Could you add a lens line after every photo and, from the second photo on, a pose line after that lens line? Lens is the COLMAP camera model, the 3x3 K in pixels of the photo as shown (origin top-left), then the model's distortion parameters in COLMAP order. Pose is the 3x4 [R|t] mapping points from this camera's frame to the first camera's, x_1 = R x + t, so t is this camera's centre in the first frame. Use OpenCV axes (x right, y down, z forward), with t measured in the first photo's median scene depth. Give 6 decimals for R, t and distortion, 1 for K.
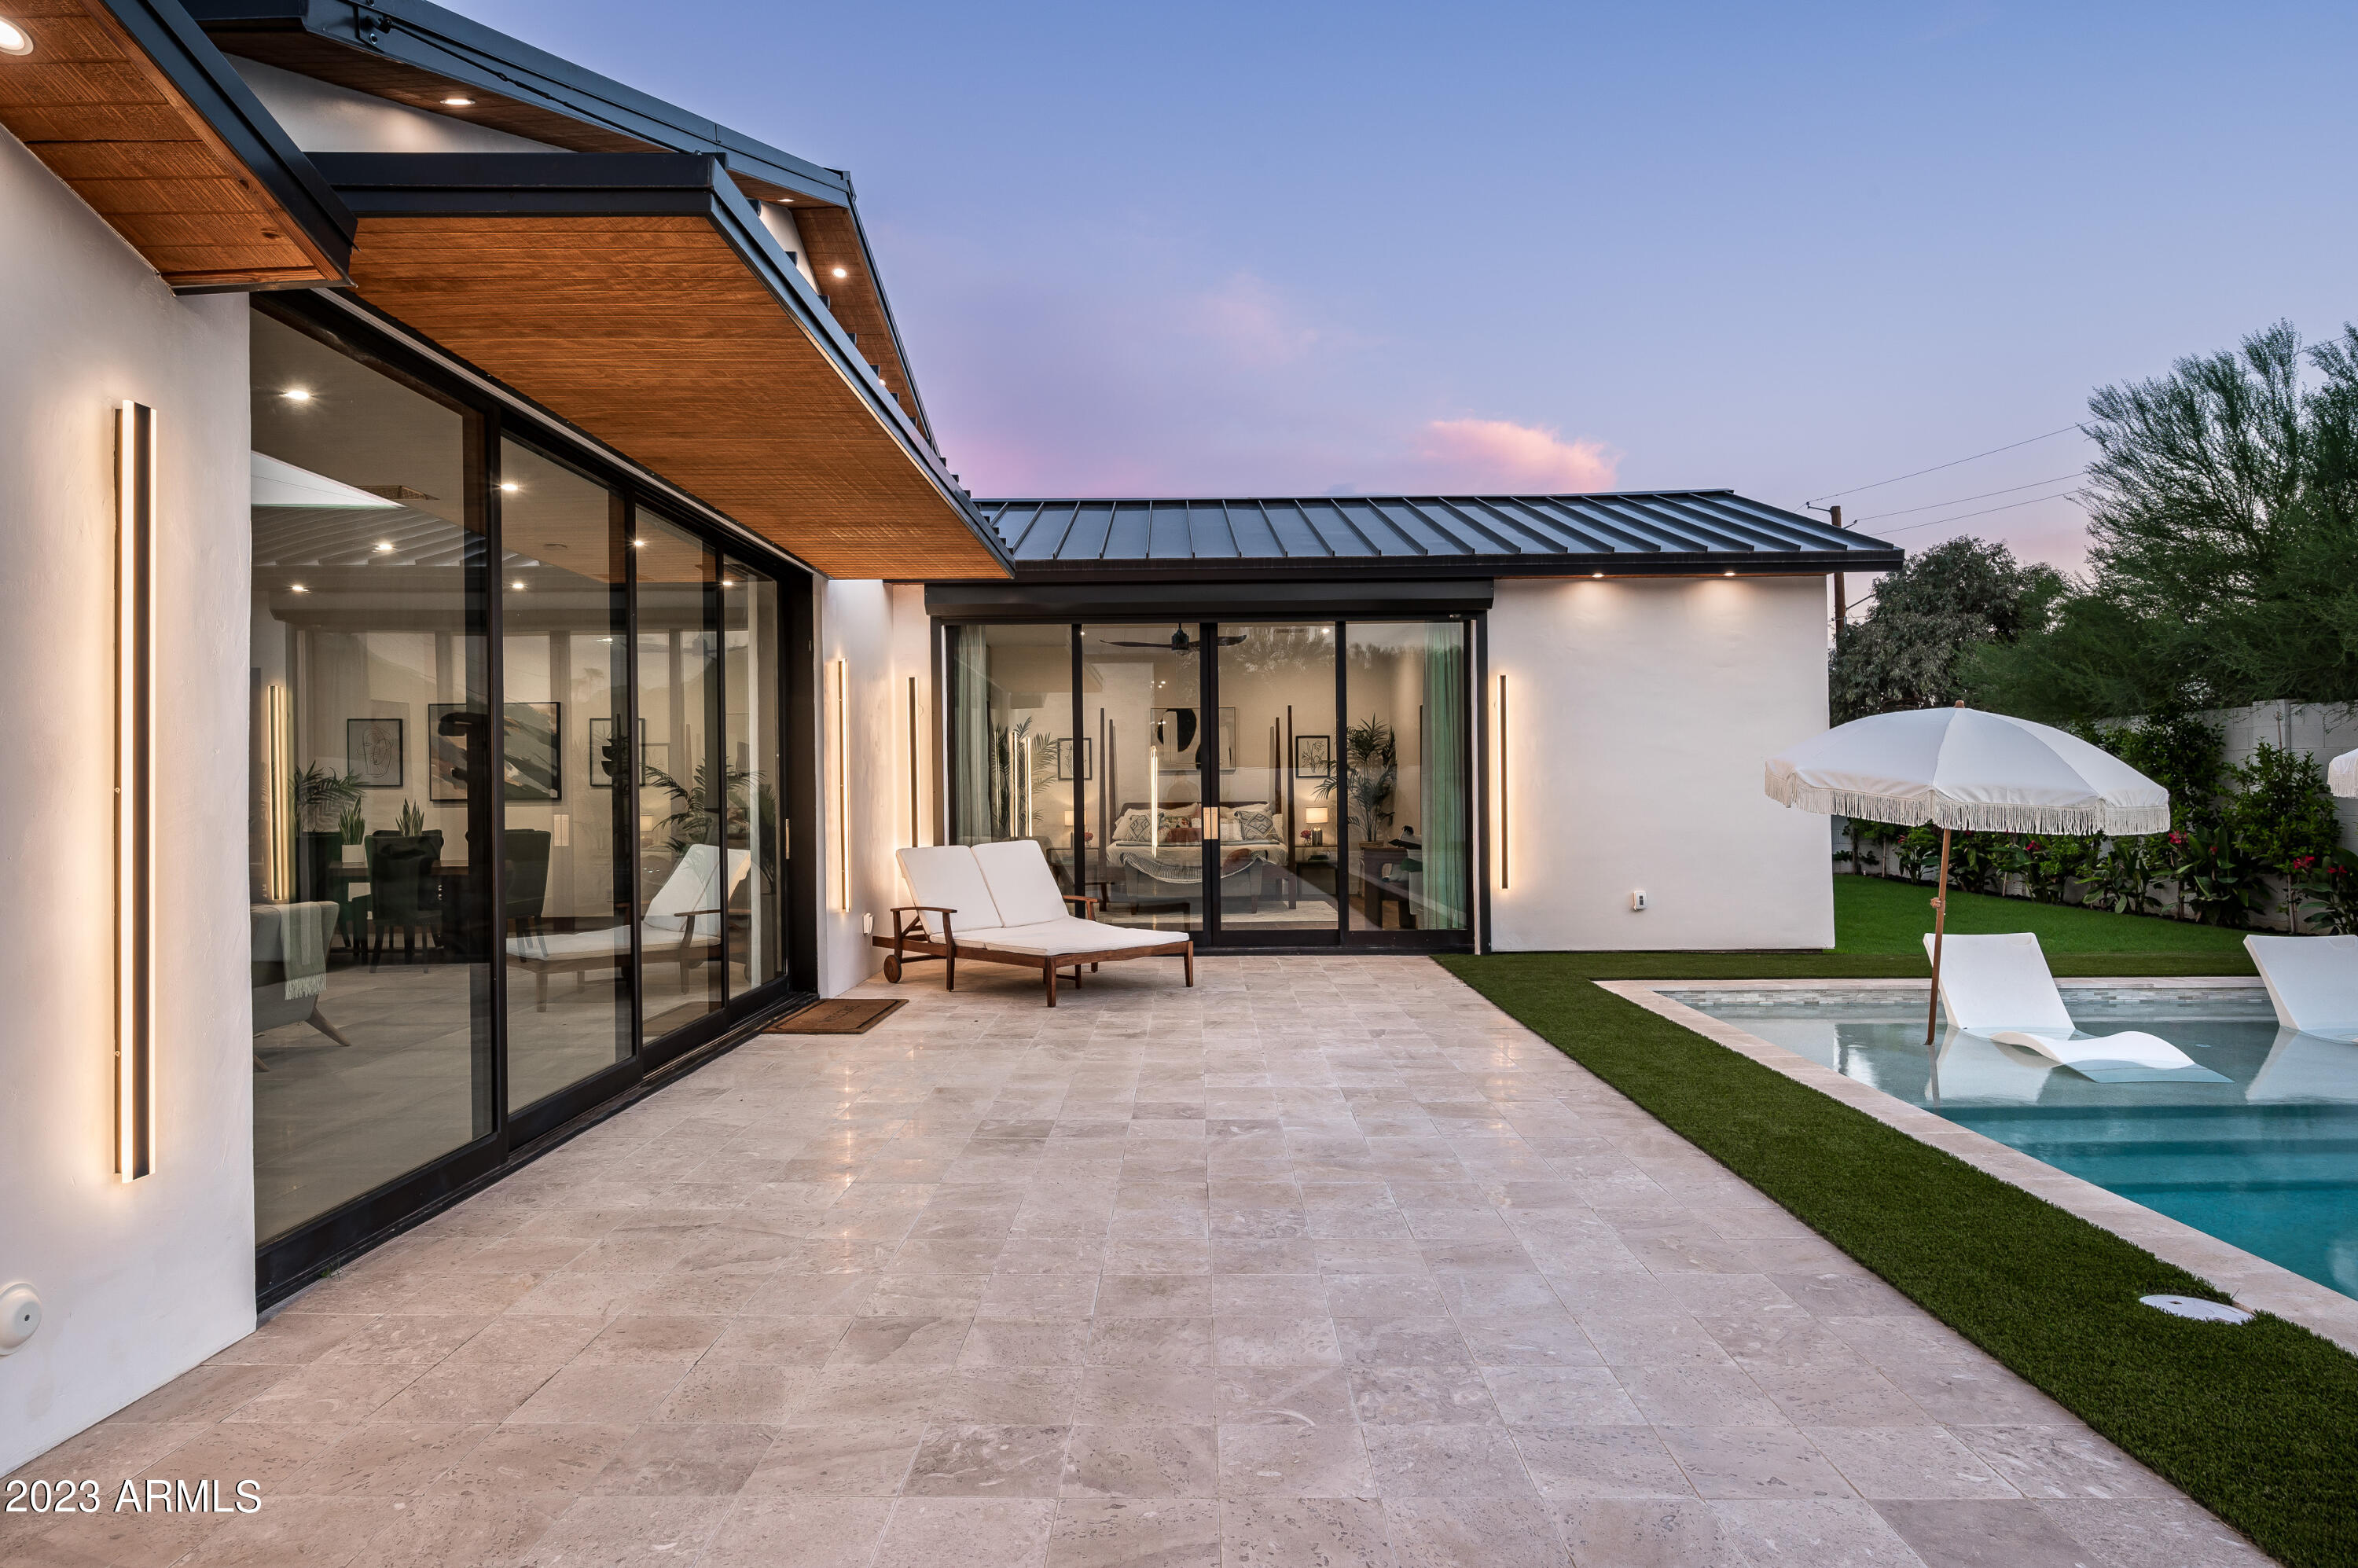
lens RADIAL K [[1380.6, 0, 1172.7], [0, 1380.6, 801.8], [0, 0, 1]] dist [-0.029555, -0.001573]
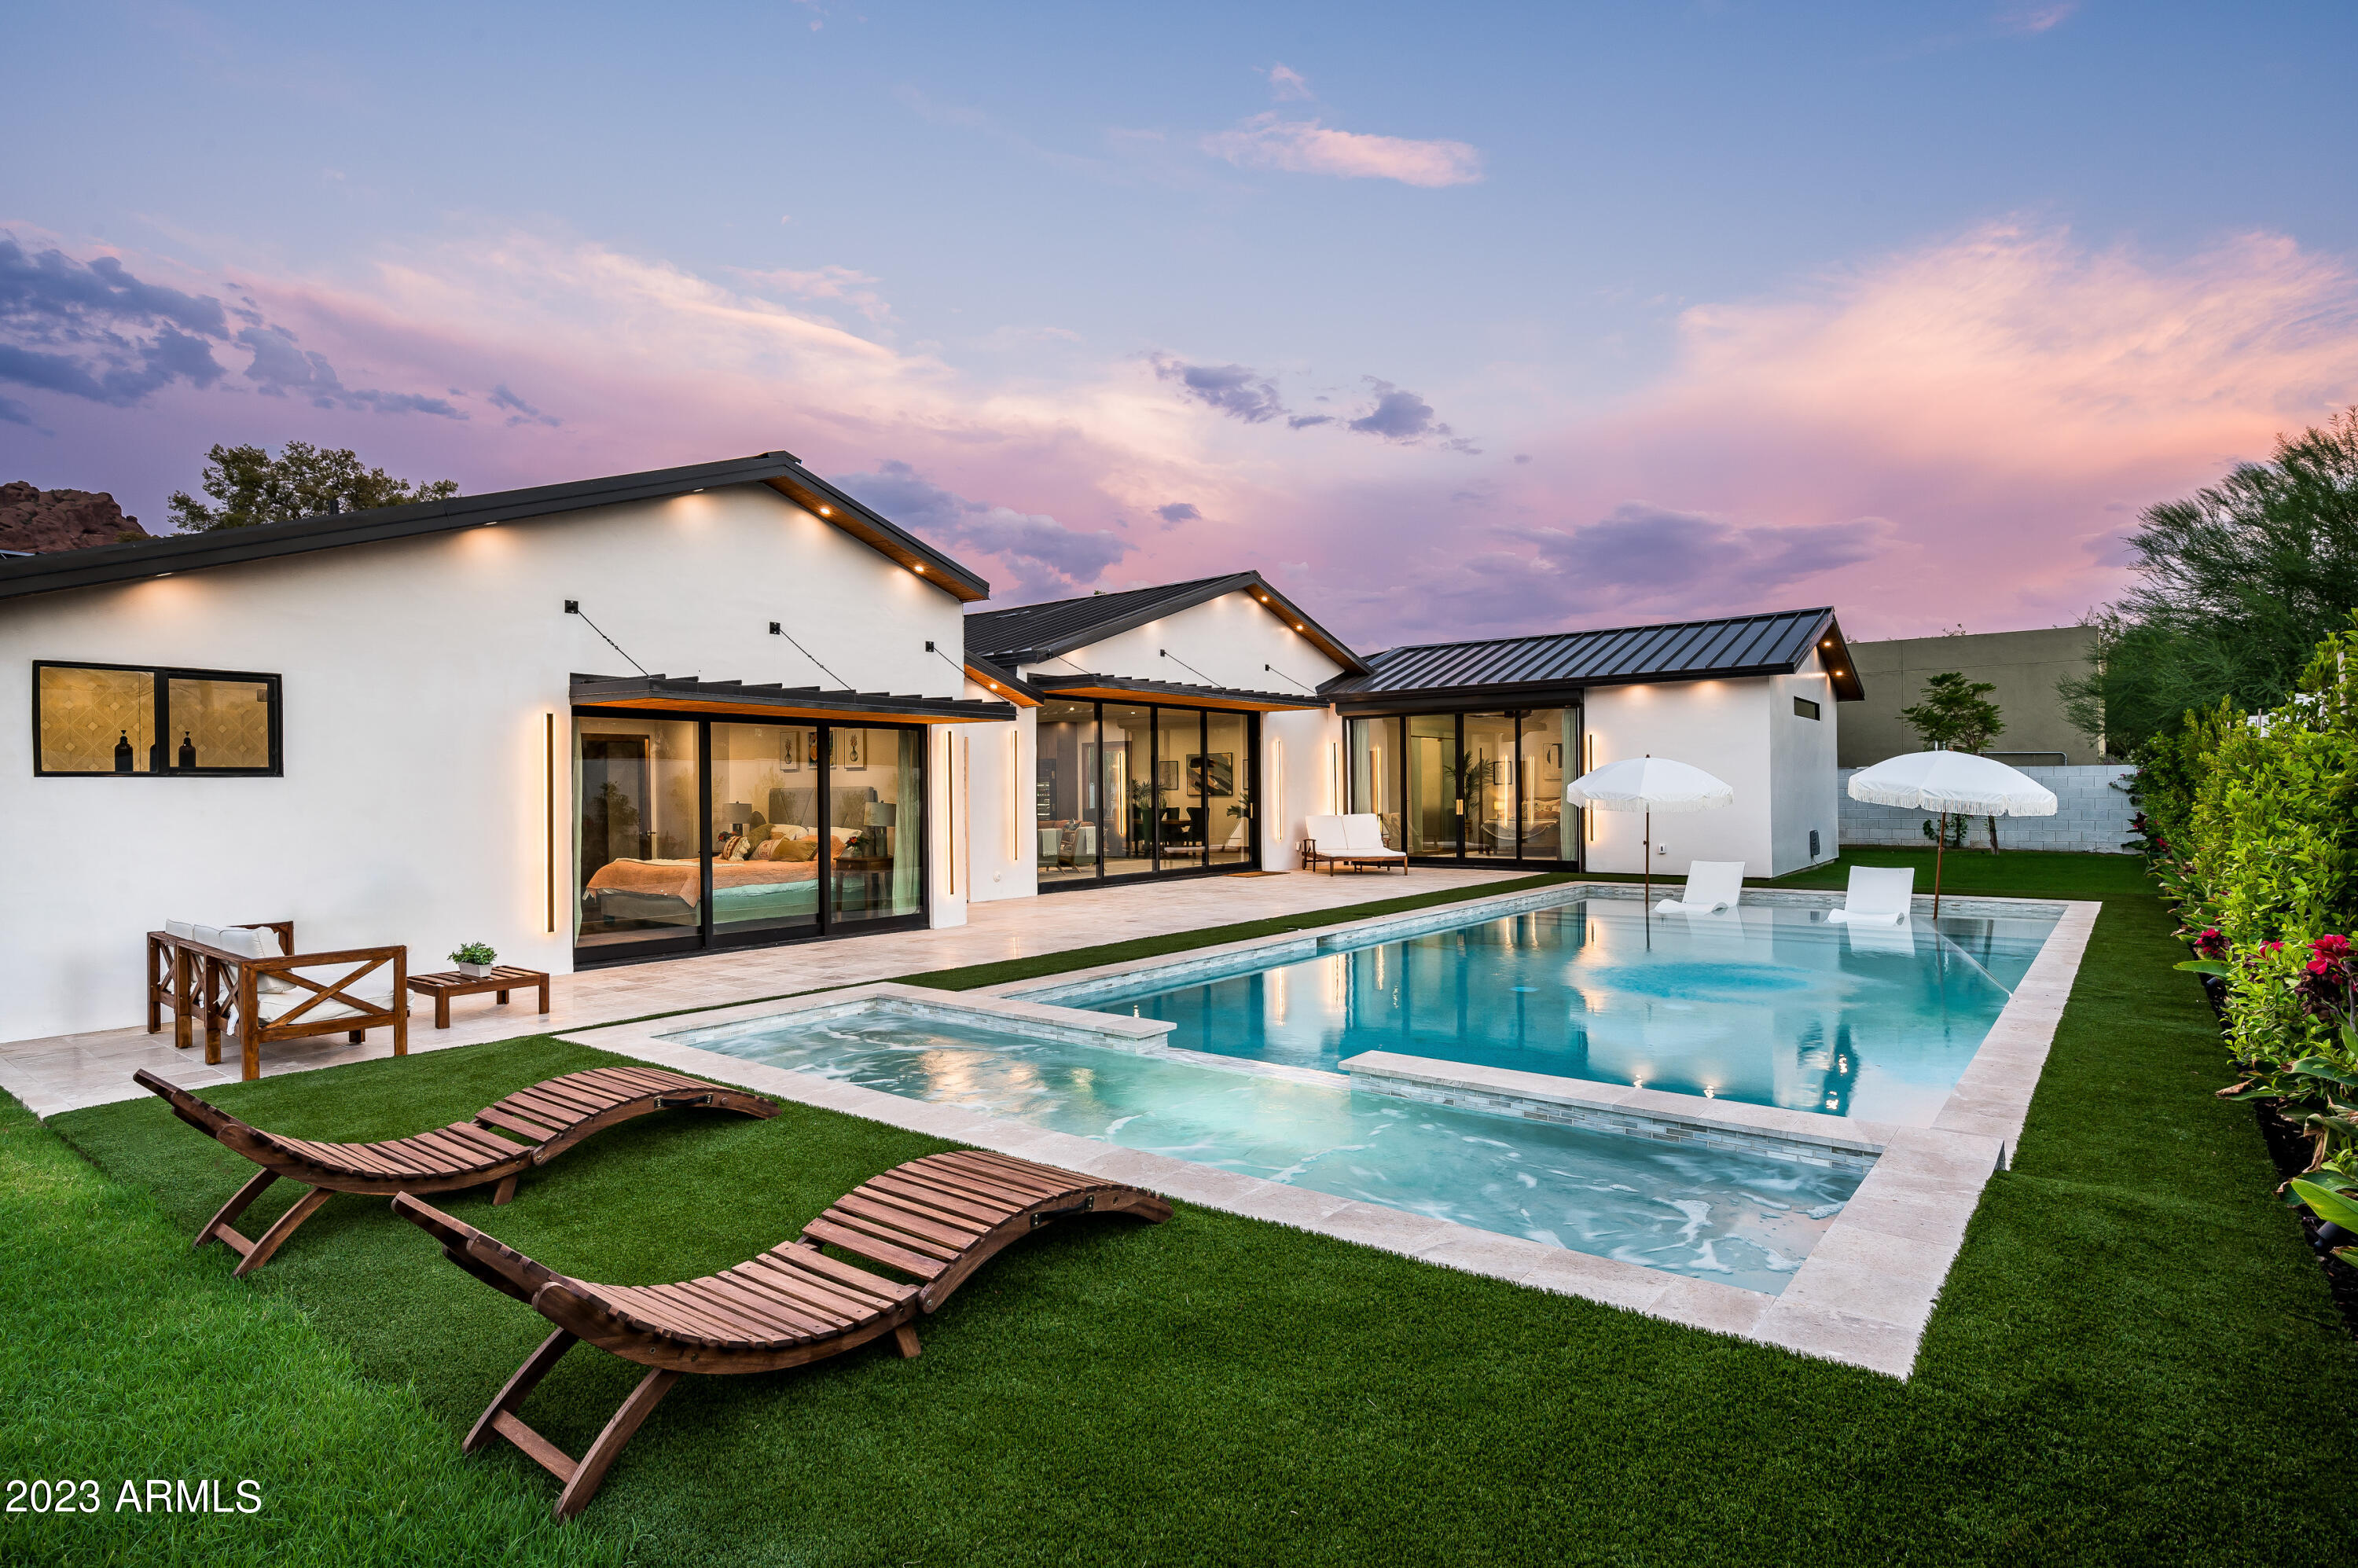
lens RADIAL K [[1218.6, 0, 1181.8], [0, 1218.6, 794.4], [0, 0, 1]] dist [0.001550, -0.000892]
pose [[0.788479, 0.002176, -0.615058, 0.863311], [-0.002341, 0.999997, 0.000538, -0.003630], [0.615057, 0.001016, 0.788482, -0.779991]]
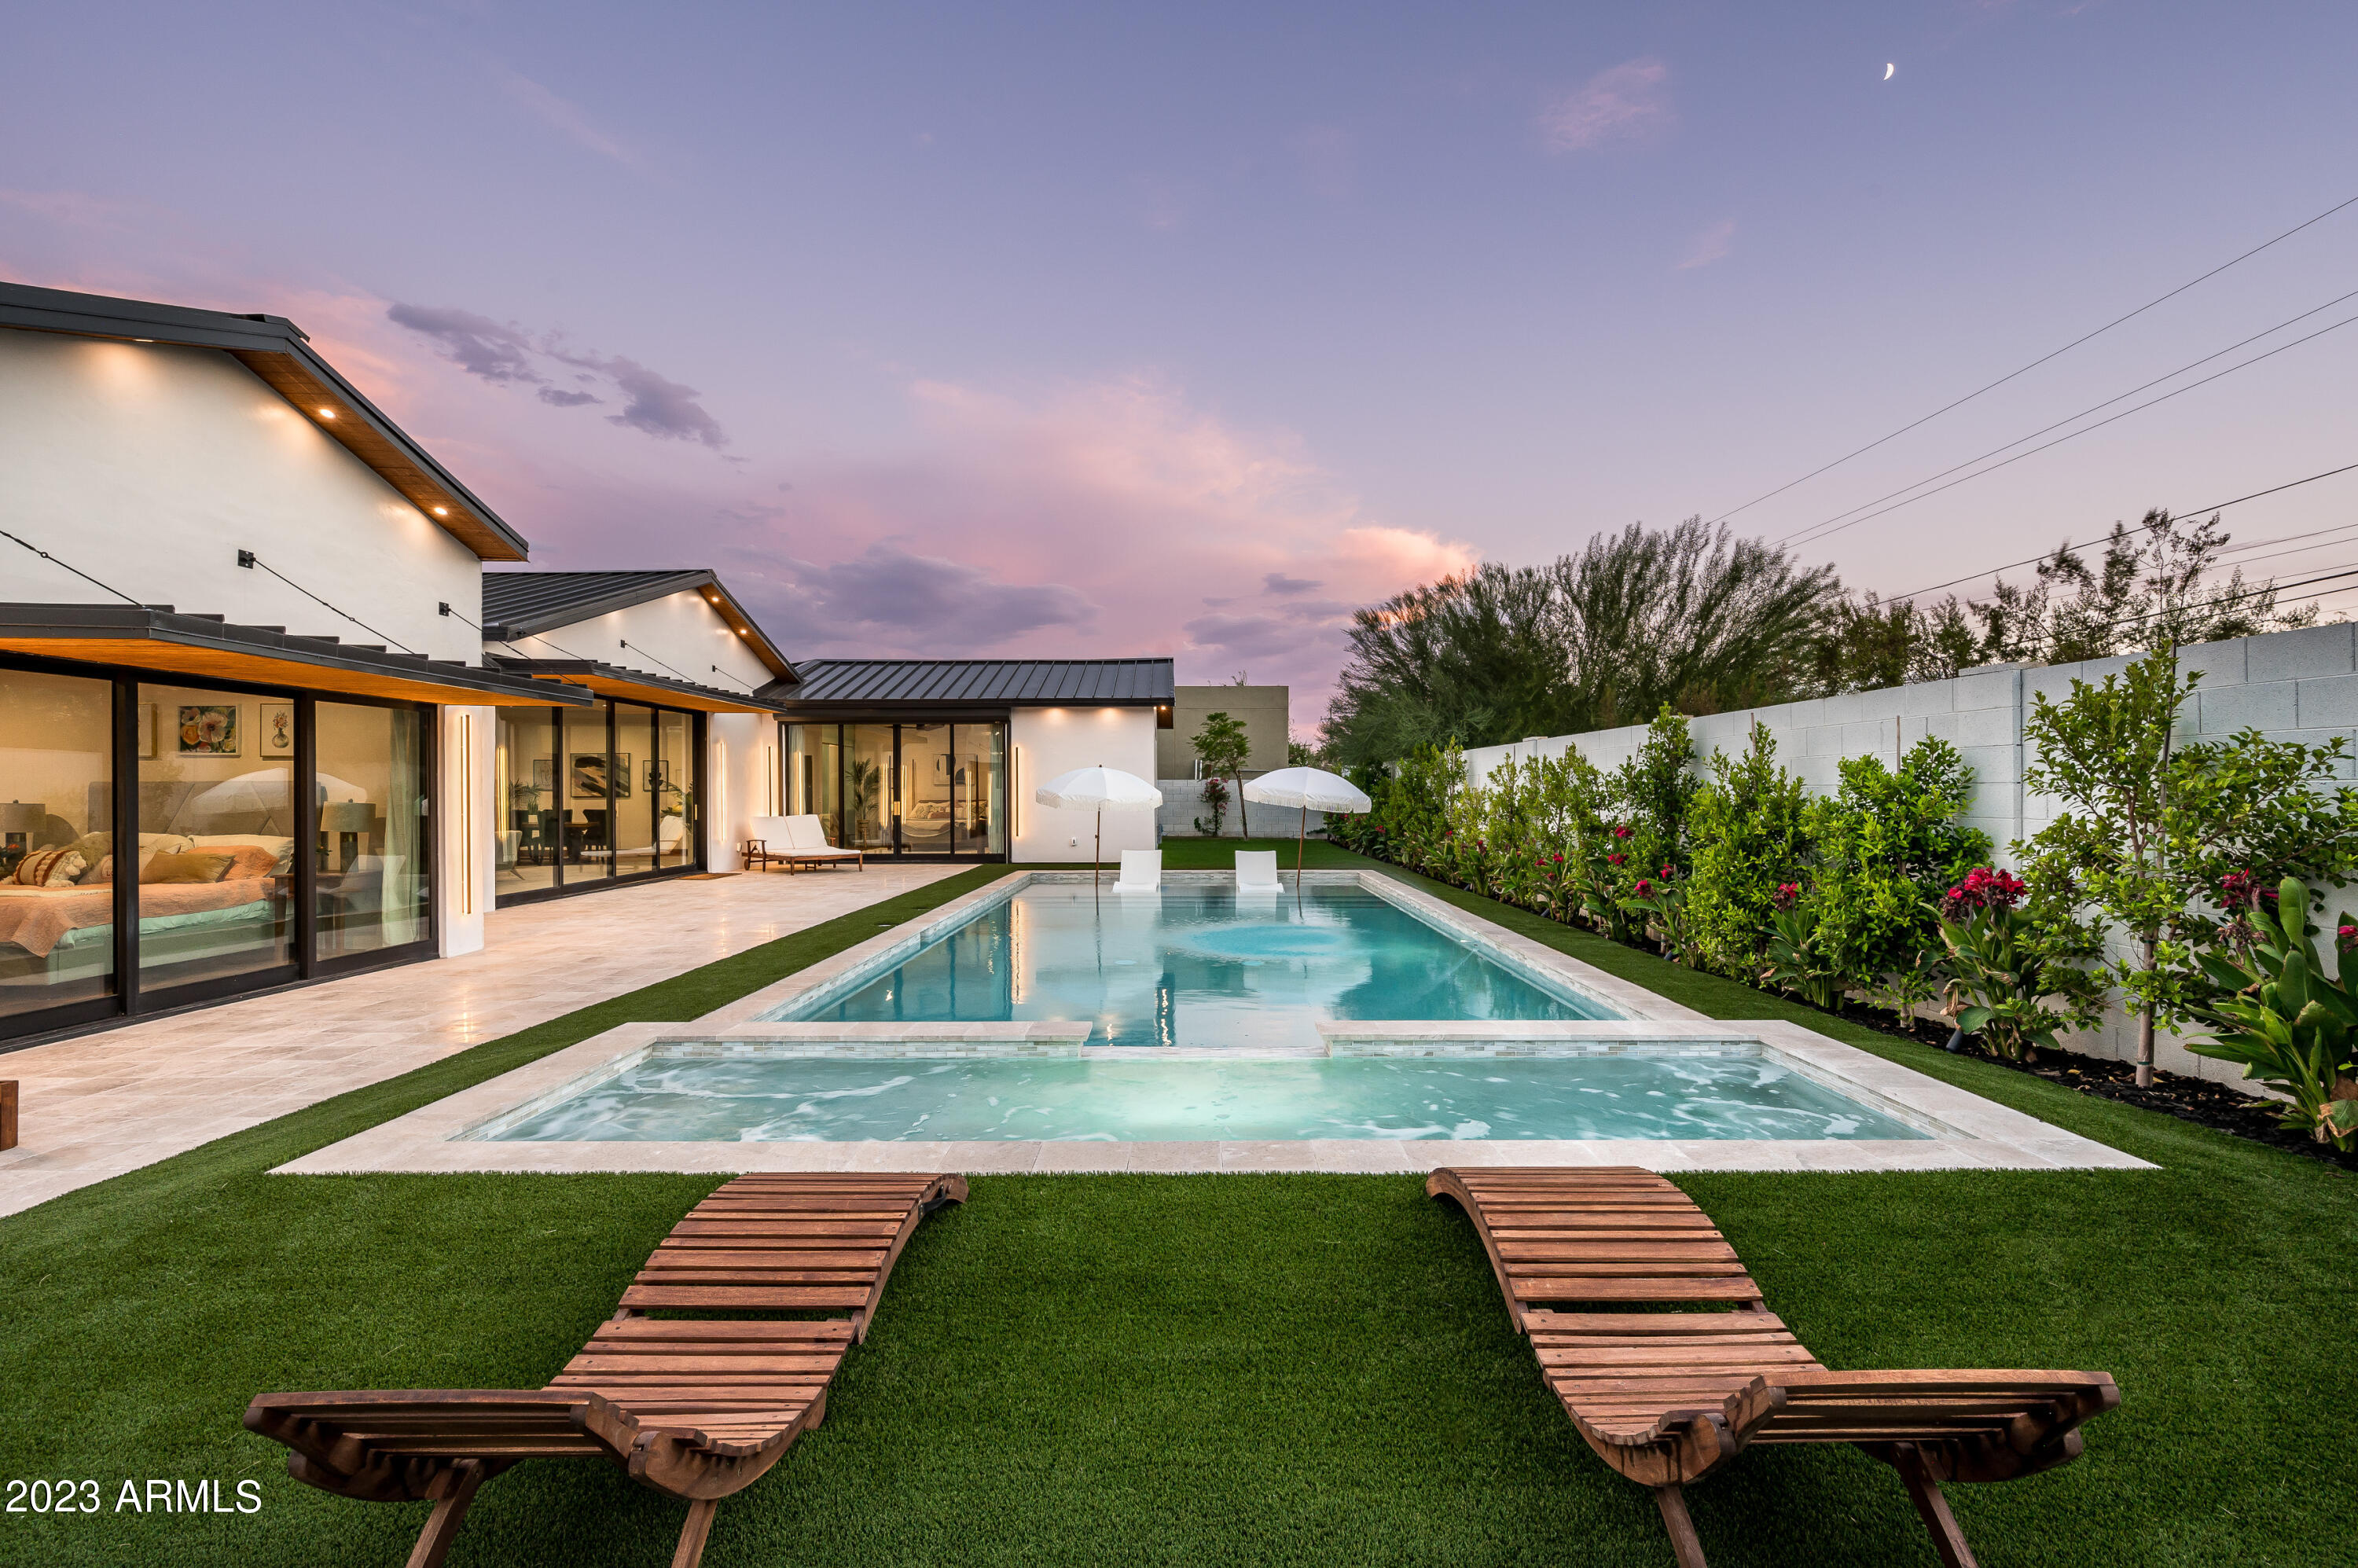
lens RADIAL K [[1039.0, 0, 1191.5], [0, 1039.0, 791.2], [0, 0, 1]] dist [0.000028, -0.000420]
pose [[0.999954, 0.006050, 0.007388, 0.530265], [-0.005971, 0.999926, -0.010582, 0.002373], [-0.007452, 0.010538, 0.999917, -0.816352]]
